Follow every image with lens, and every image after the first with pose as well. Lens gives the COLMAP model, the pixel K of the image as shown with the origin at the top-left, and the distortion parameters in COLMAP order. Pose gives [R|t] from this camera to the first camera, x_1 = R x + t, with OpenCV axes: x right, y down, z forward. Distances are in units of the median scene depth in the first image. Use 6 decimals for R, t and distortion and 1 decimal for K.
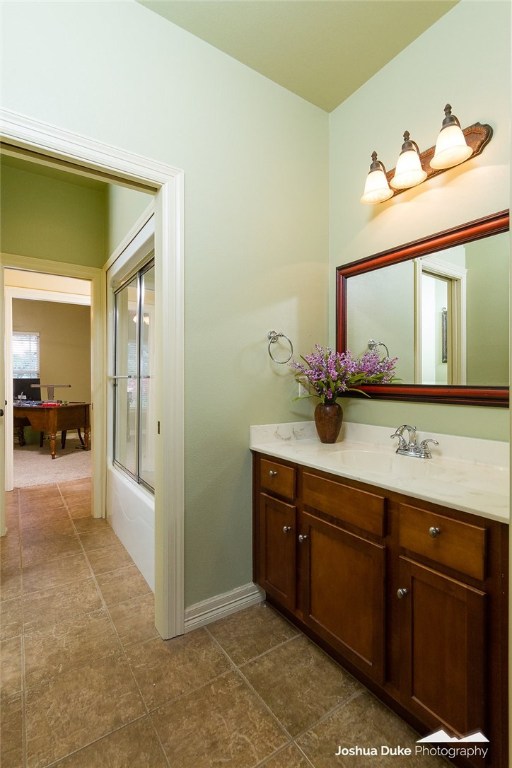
lens RADIAL K [[360.8, 0, 259.6], [0, 360.8, 380.3], [0, 0, 1]] dist [0.002174, 0.000326]
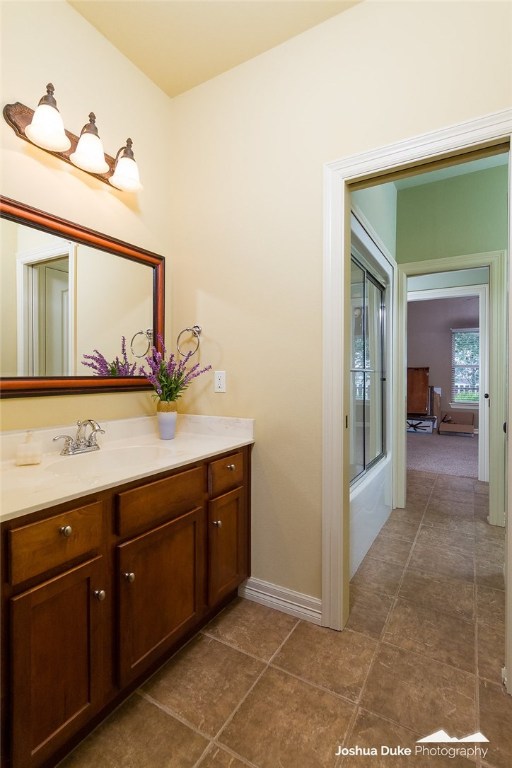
lens RADIAL K [[360.8, 0, 263.1], [0, 360.8, 382.2], [0, 0, 1]] dist [0.002174, 0.000326]
pose [[-0.438045, -0.021126, 0.898705, -0.624728], [-0.005967, 0.999770, 0.020593, 0.004703], [-0.898933, 0.003658, -0.438070, 0.950859]]
